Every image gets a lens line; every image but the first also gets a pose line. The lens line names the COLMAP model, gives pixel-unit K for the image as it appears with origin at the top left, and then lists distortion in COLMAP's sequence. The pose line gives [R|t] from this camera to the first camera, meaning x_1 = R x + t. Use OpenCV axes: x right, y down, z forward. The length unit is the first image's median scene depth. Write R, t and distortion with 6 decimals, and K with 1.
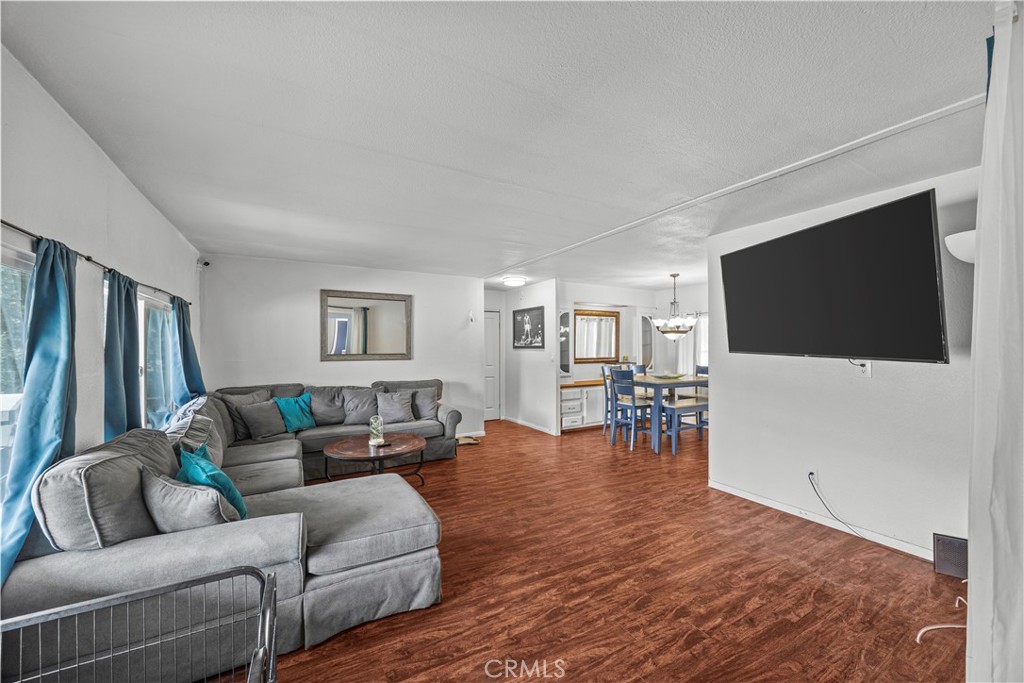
lens RADIAL K [[387.3, 0, 509.2], [0, 387.3, 346.2], [0, 0, 1]] dist [-0.001295, -0.000177]
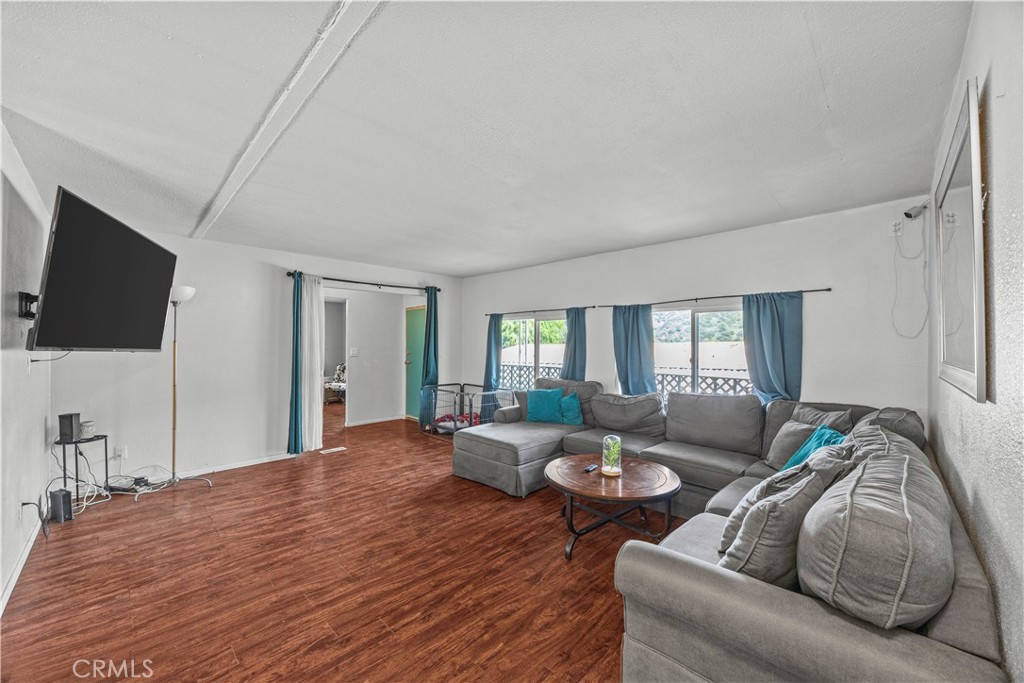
lens RADIAL K [[387.3, 0, 509.2], [0, 387.3, 346.2], [0, 0, 1]] dist [-0.001295, -0.000177]
pose [[-0.961979, 0.001005, -0.273121, 0.055449], [0.000019, 0.999993, 0.003611, 0.009138], [0.273123, 0.003468, -0.961973, 2.029258]]
